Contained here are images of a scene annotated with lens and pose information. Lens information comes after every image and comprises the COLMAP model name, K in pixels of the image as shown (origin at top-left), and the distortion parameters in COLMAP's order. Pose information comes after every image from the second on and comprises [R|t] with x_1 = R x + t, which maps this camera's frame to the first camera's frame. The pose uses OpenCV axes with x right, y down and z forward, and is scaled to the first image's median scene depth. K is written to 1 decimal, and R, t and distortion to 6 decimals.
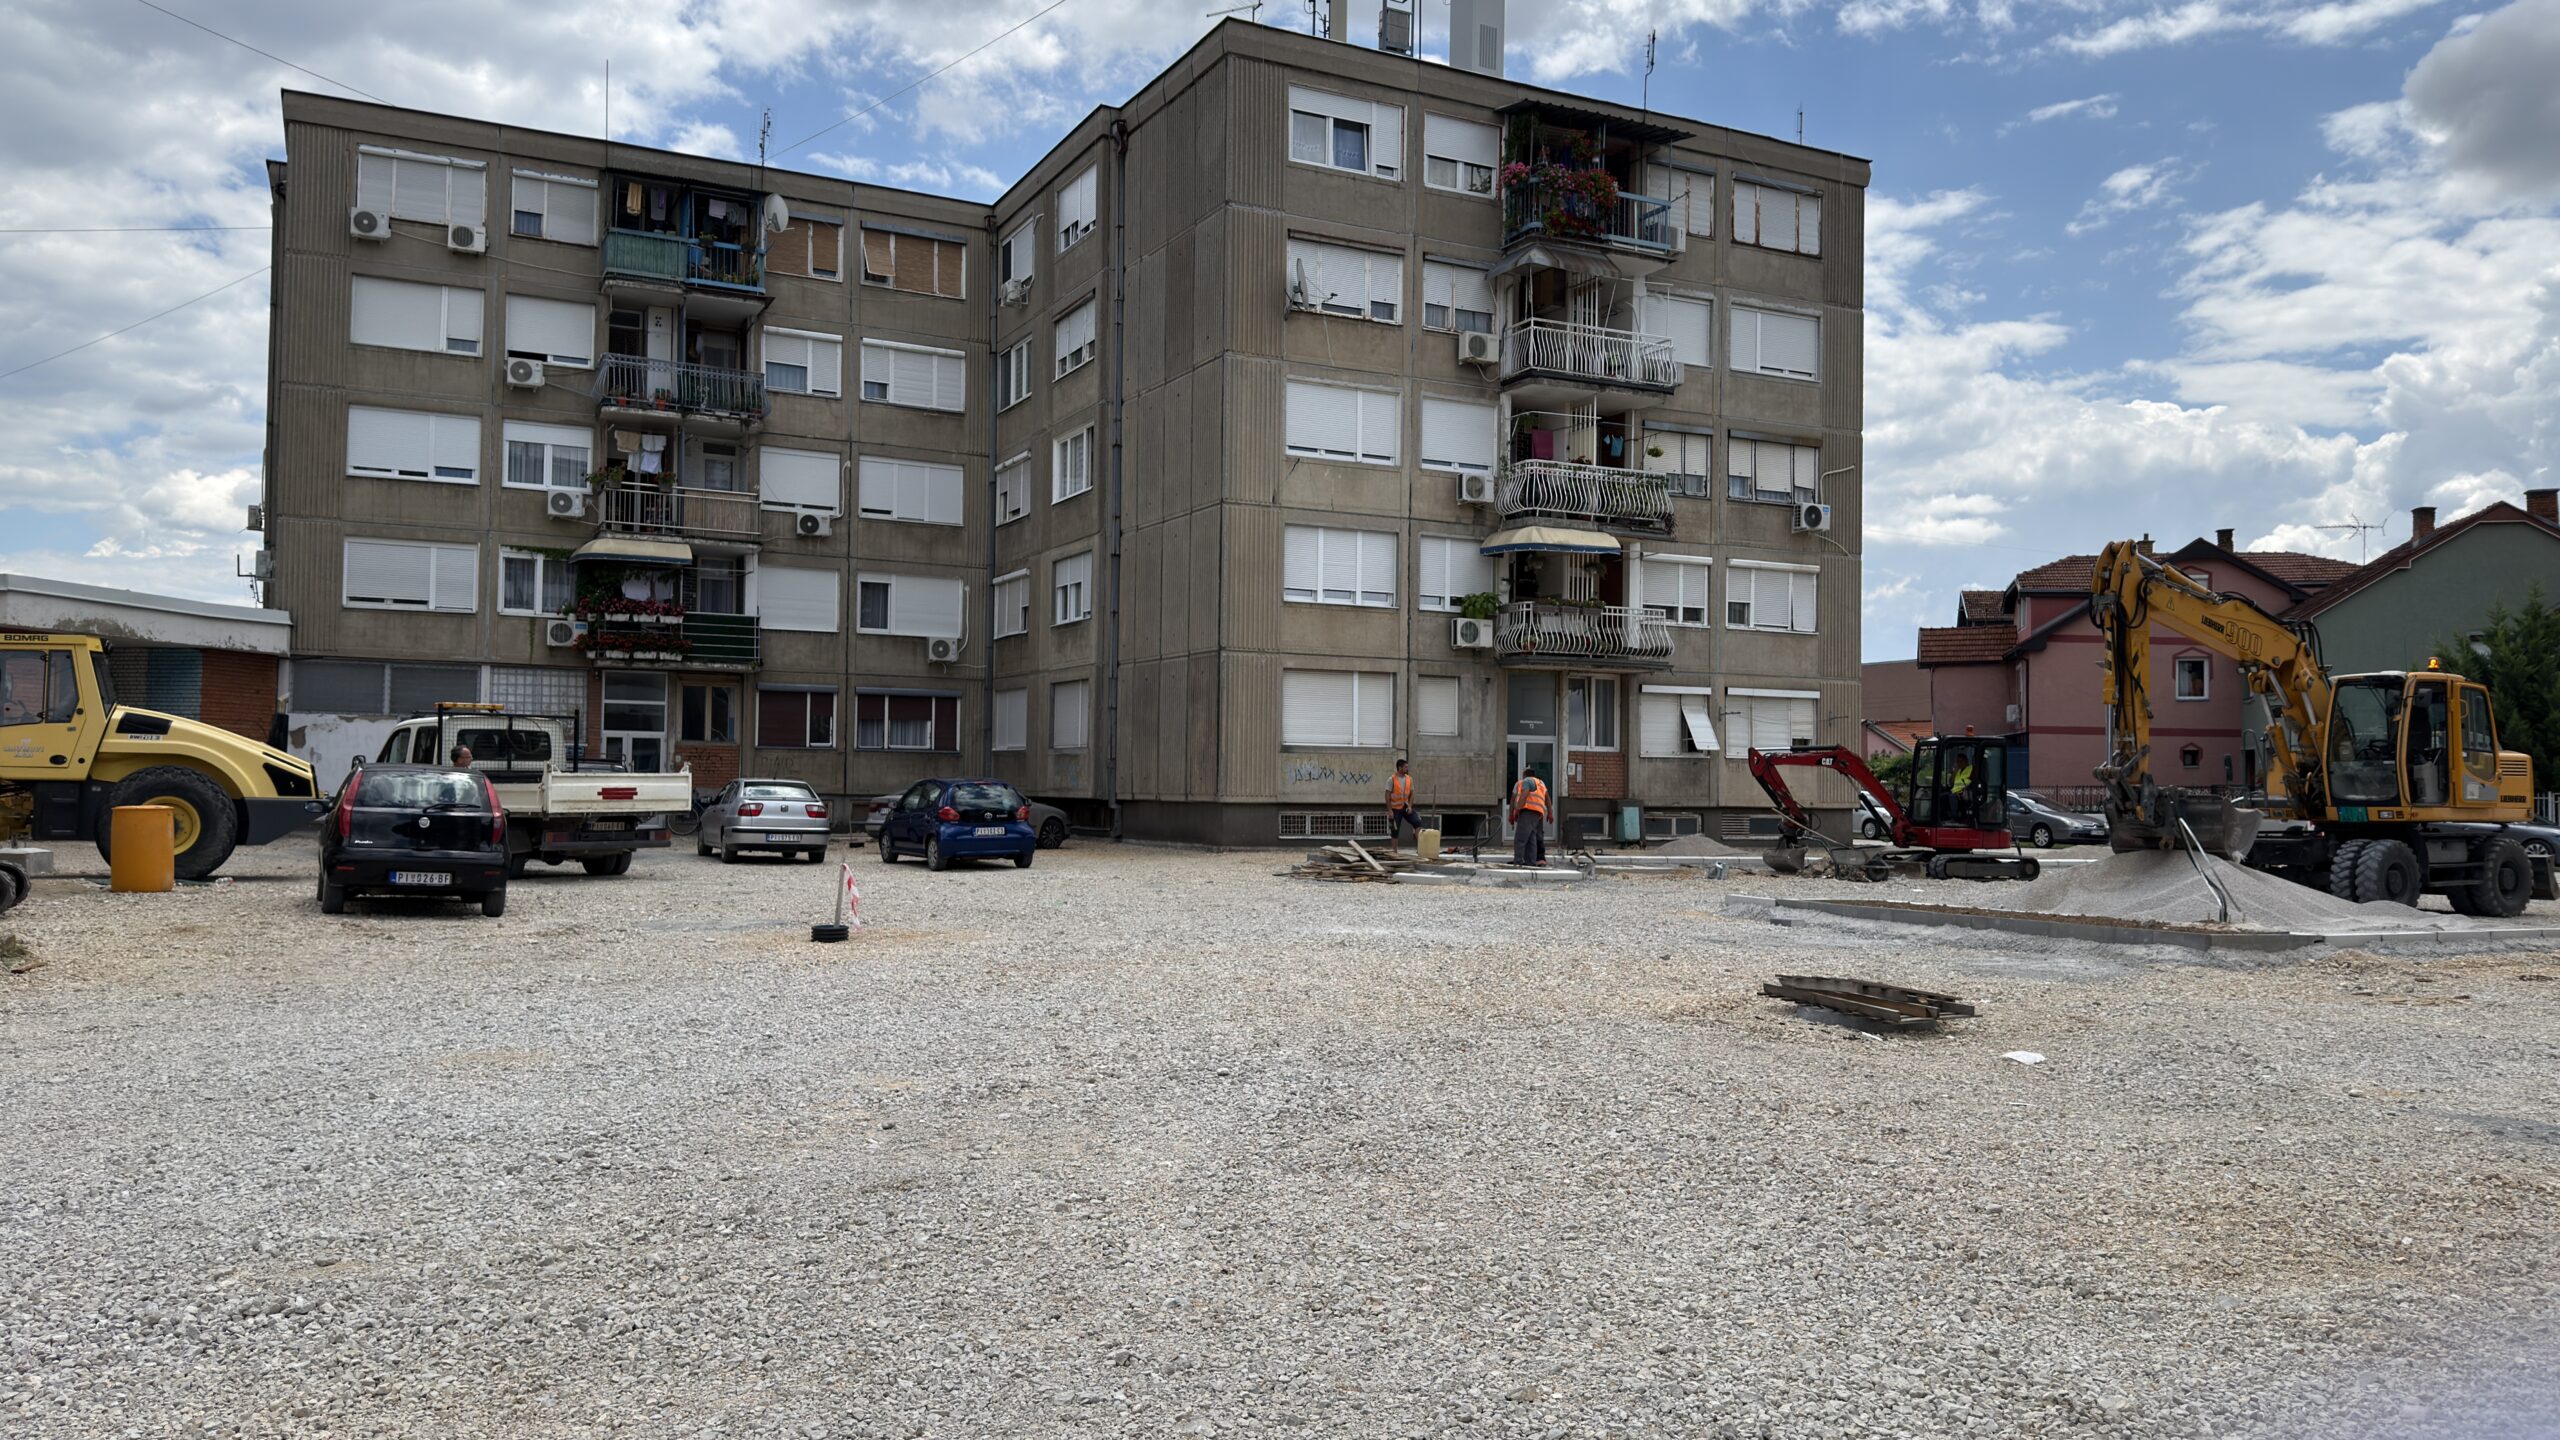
lens RADIAL K [[1775.9, 0, 1294.7], [0, 1775.9, 761.1], [0, 0, 1]] dist [0.045036, -0.060511]
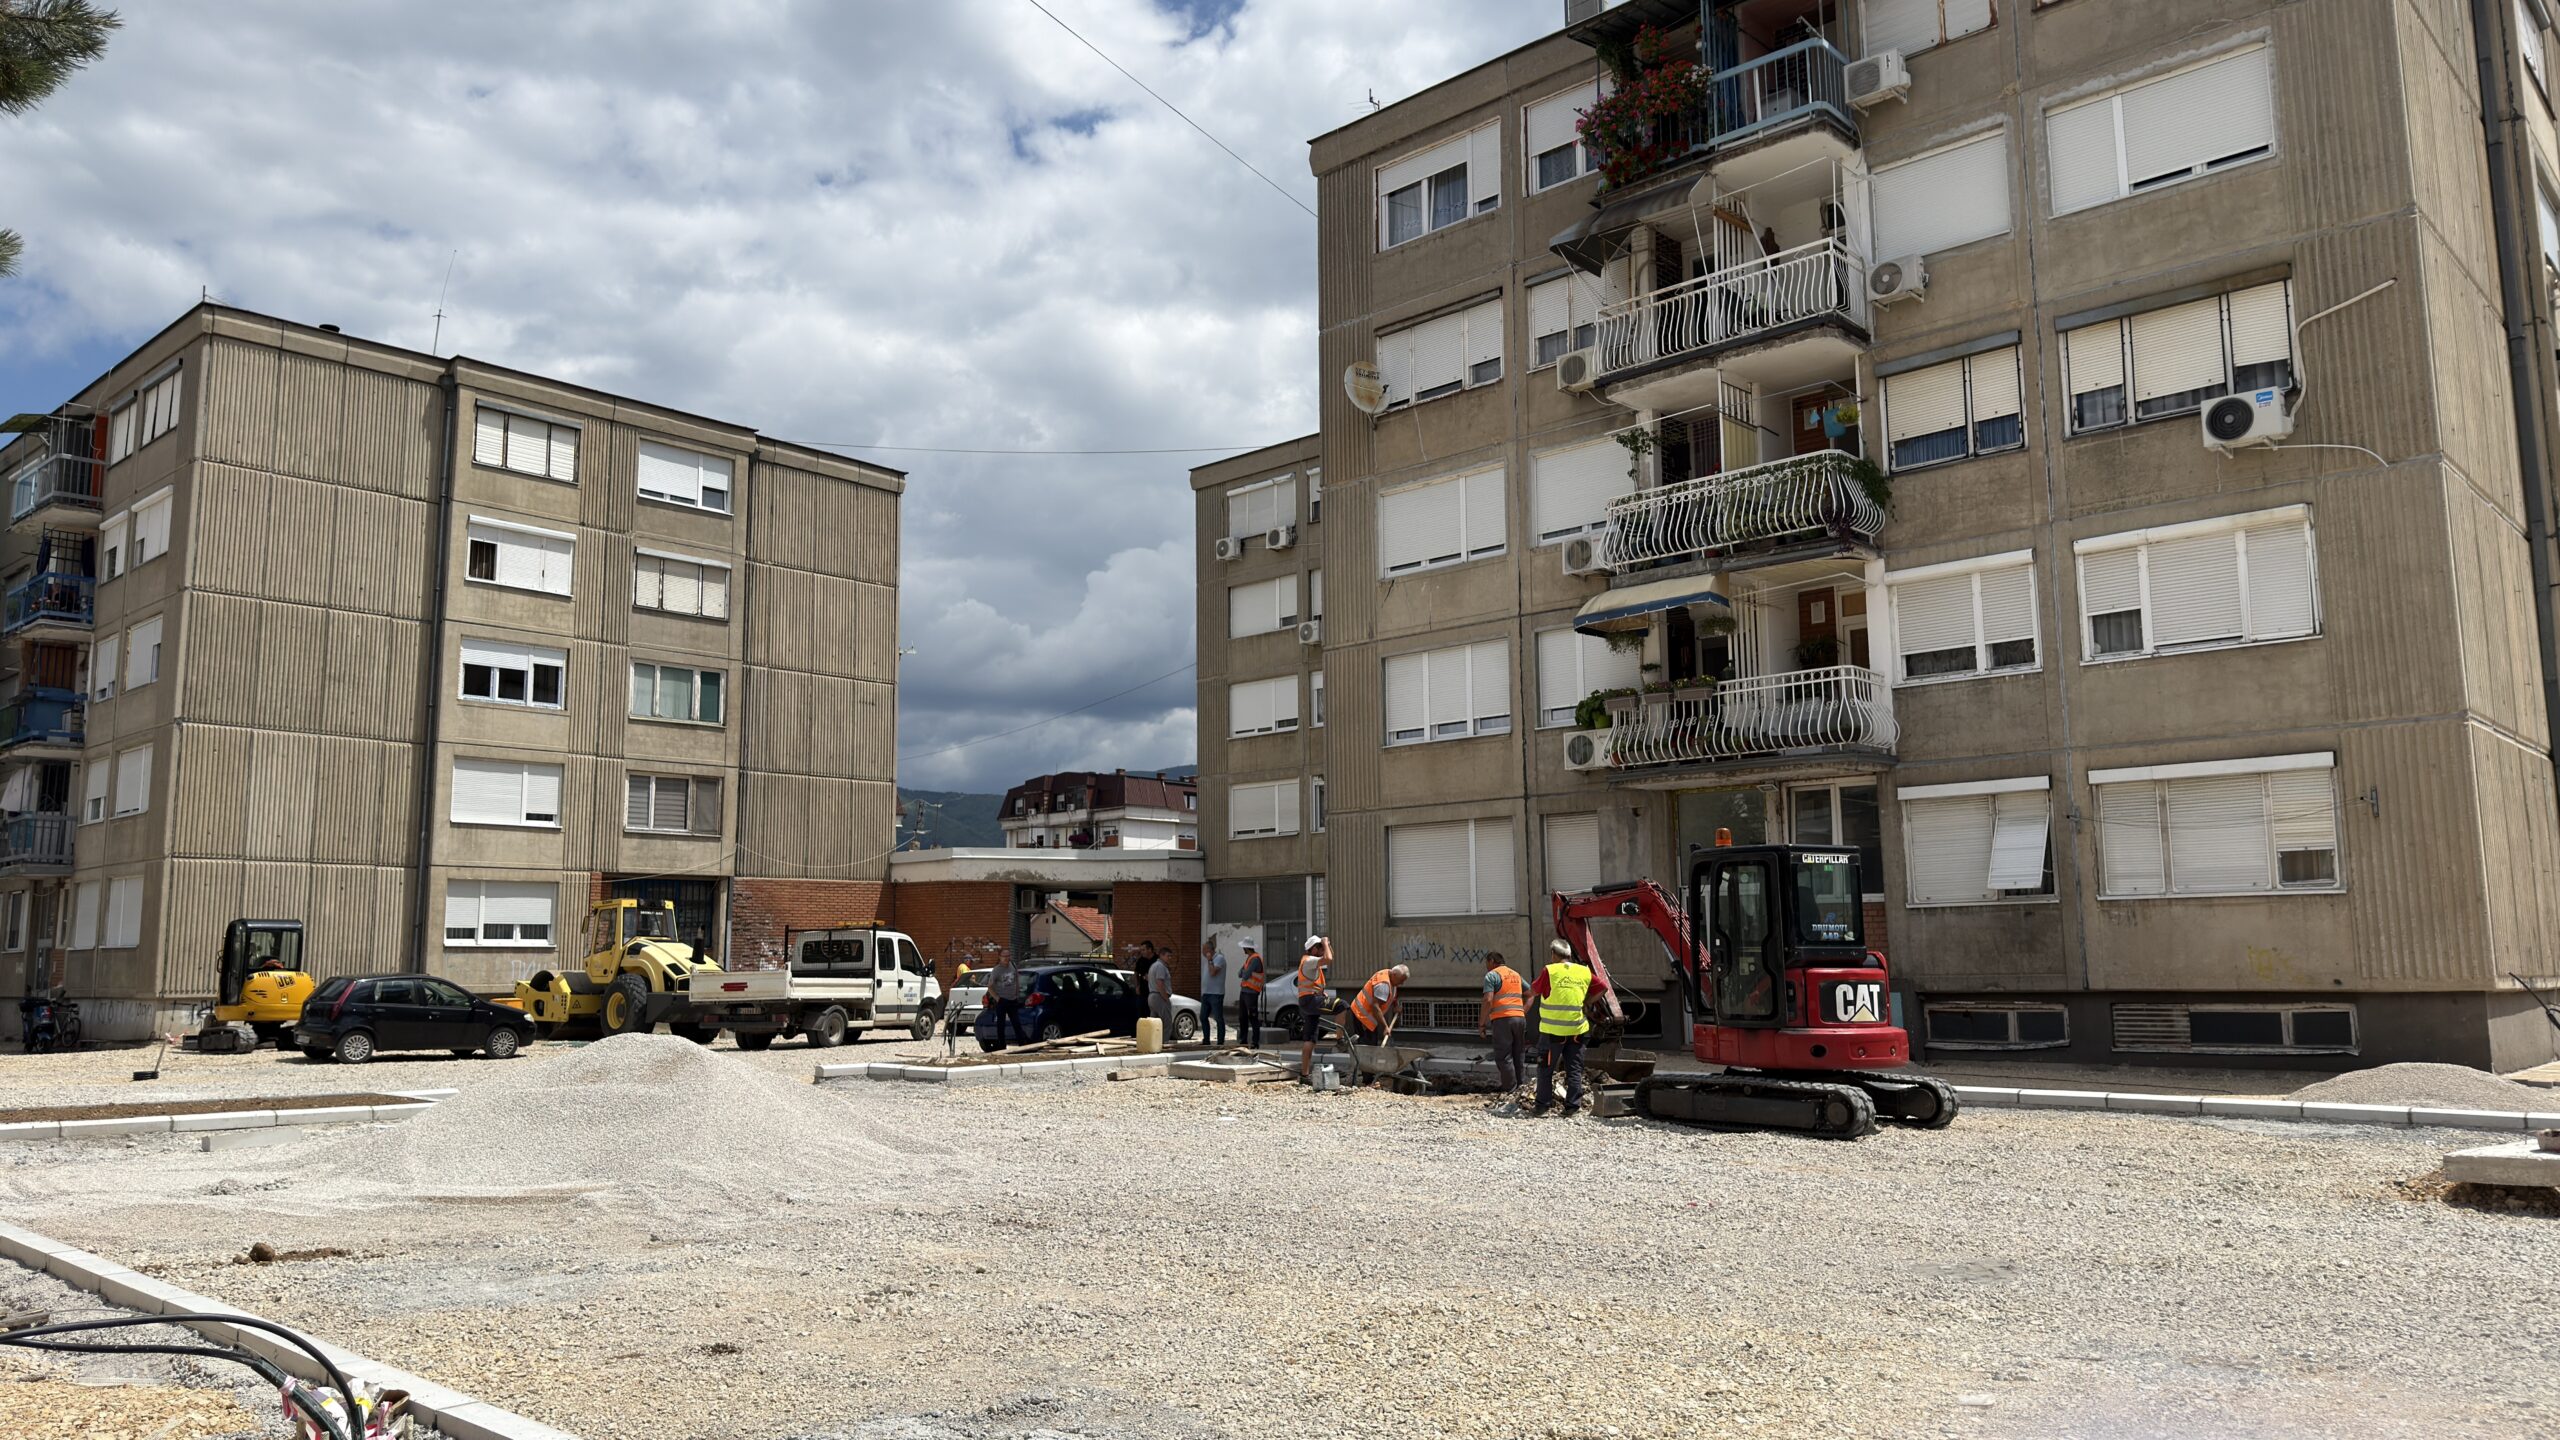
lens RADIAL K [[1775.9, 0, 1280.9], [0, 1775.9, 732.9], [0, 0, 1]] dist [0.045036, -0.060511]
pose [[0.342137, -0.140658, -0.929063, 0.722729], [0.025676, 0.989763, -0.140392, 0.019639], [0.939299, 0.024178, 0.342246, 0.624097]]
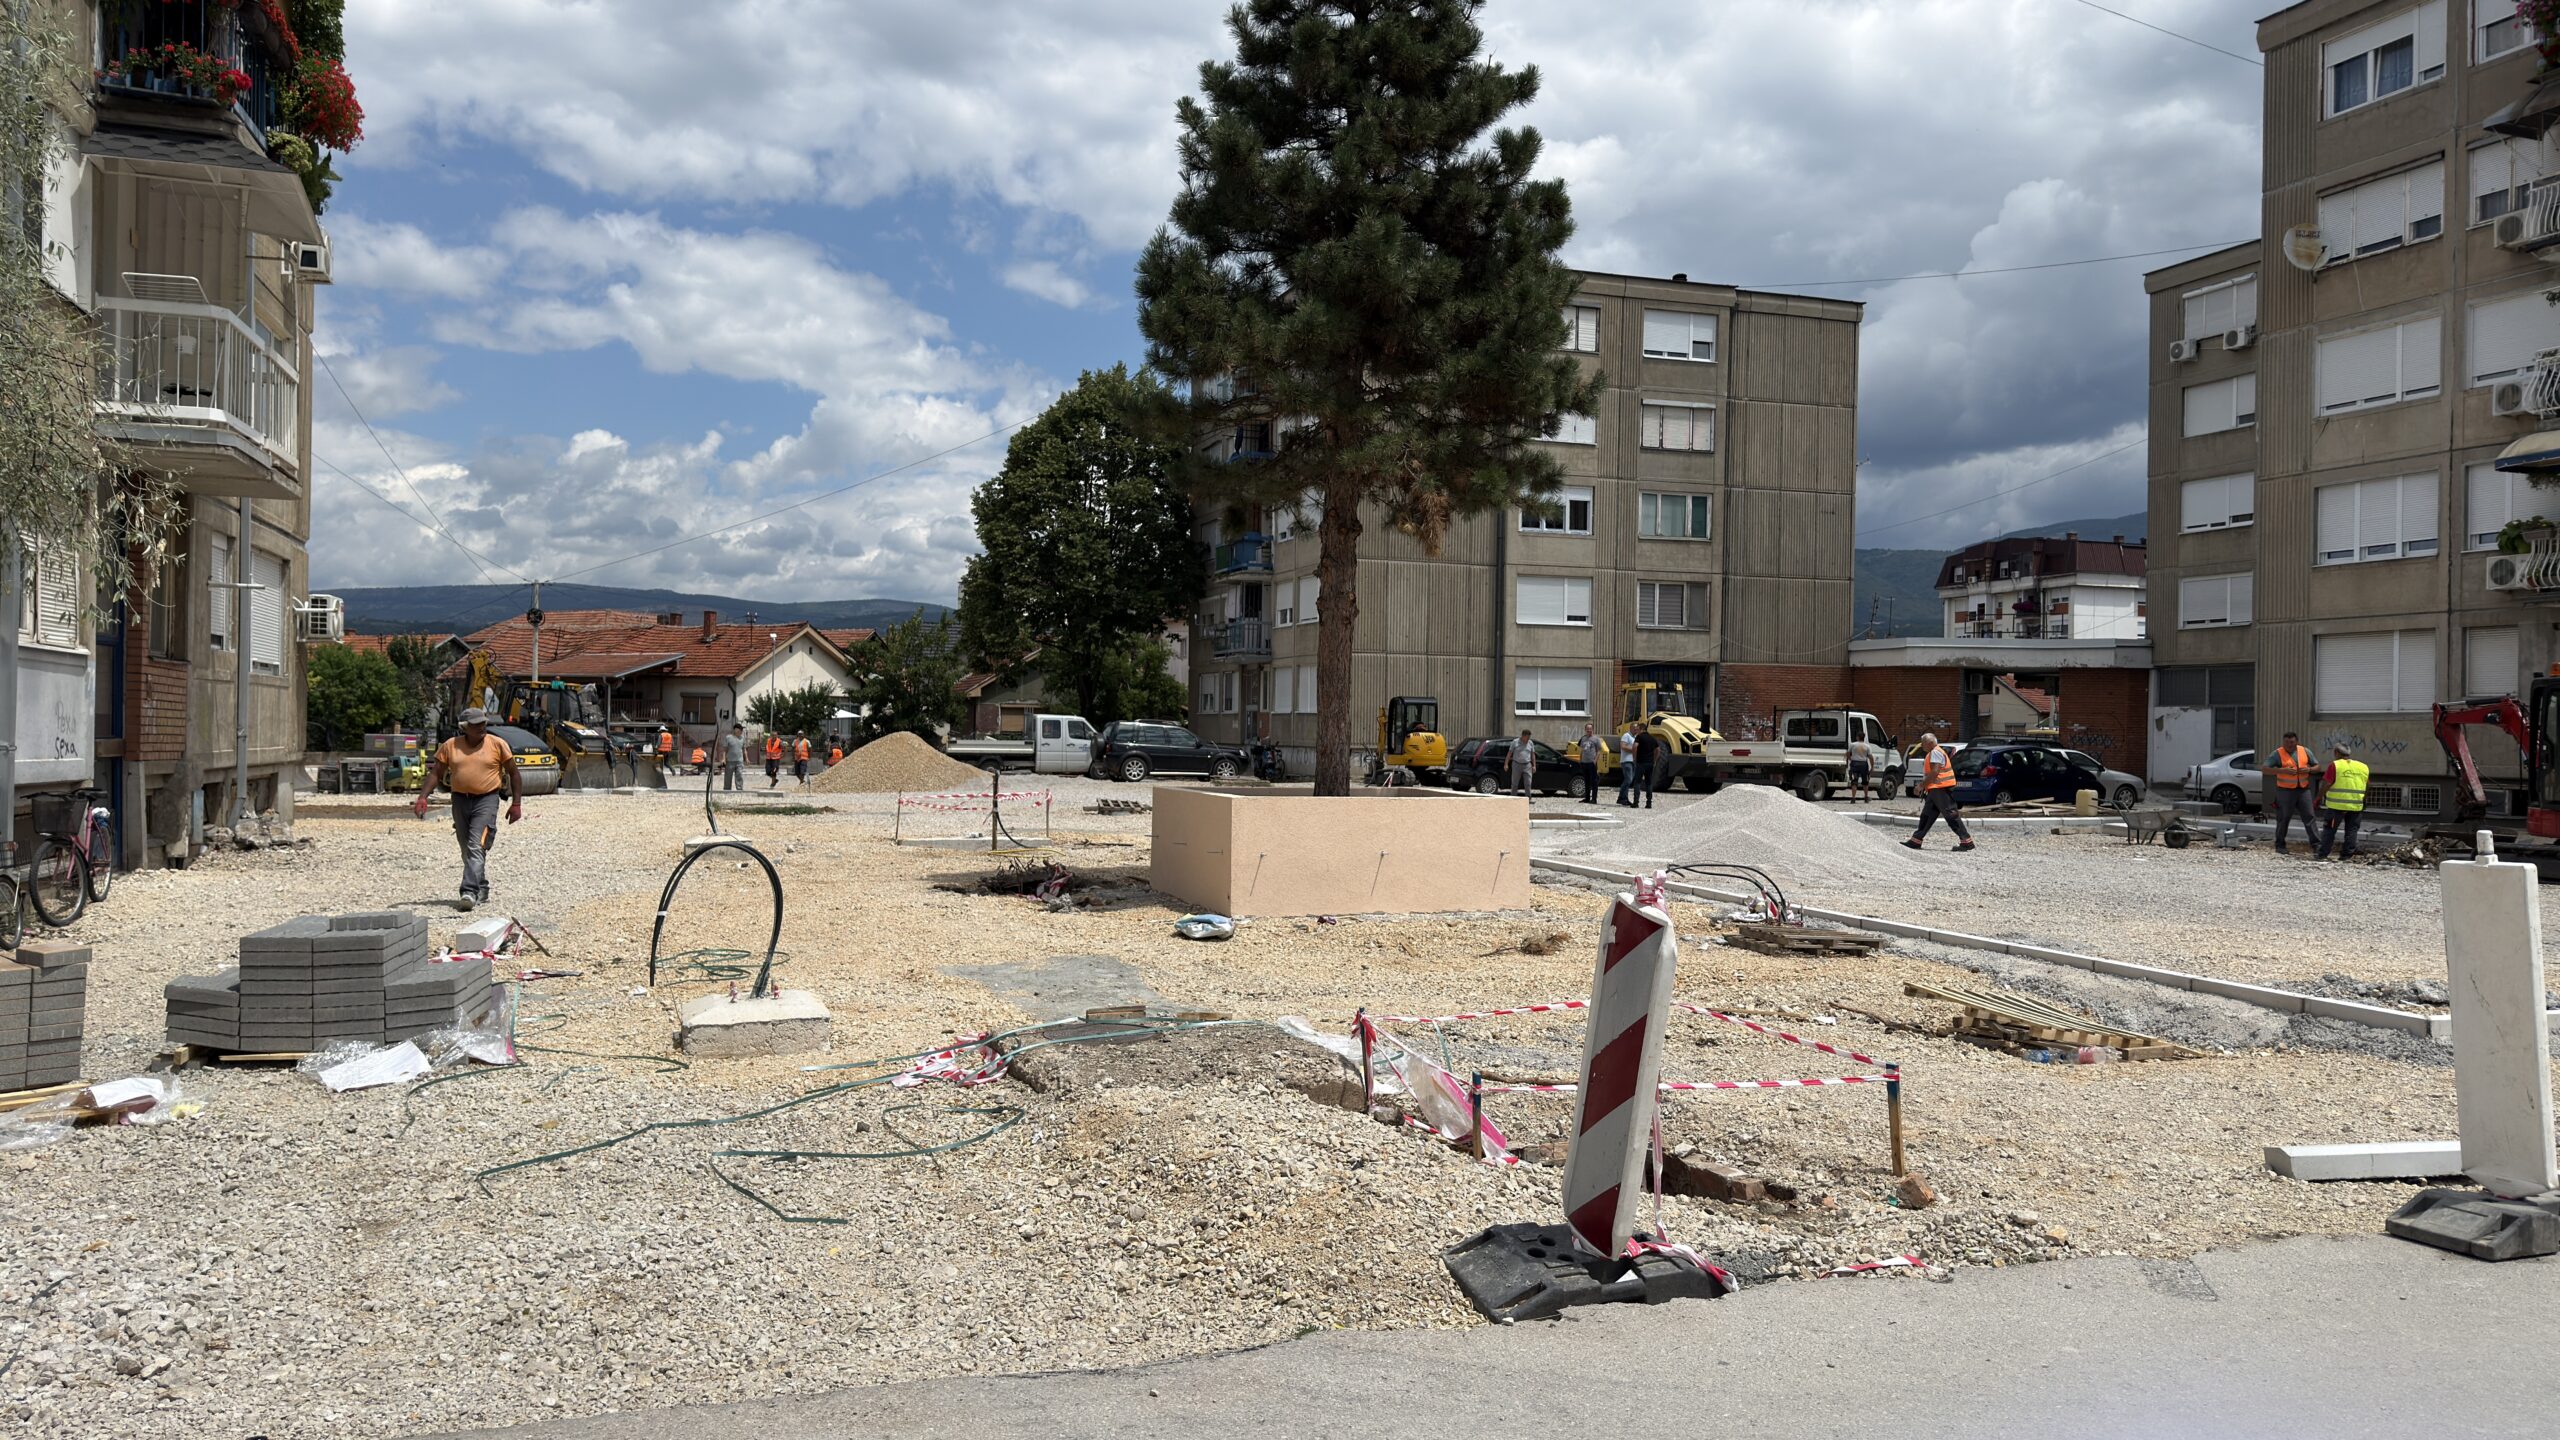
lens RADIAL K [[1775.9, 0, 1268.6], [0, 1775.9, 731.8], [0, 0, 1]] dist [0.045036, -0.060511]
pose [[-0.160656, -0.014037, -0.986911, 1.003996], [-0.003585, 0.999901, -0.013638, 0.015984], [0.987004, 0.001347, -0.160690, 0.553057]]
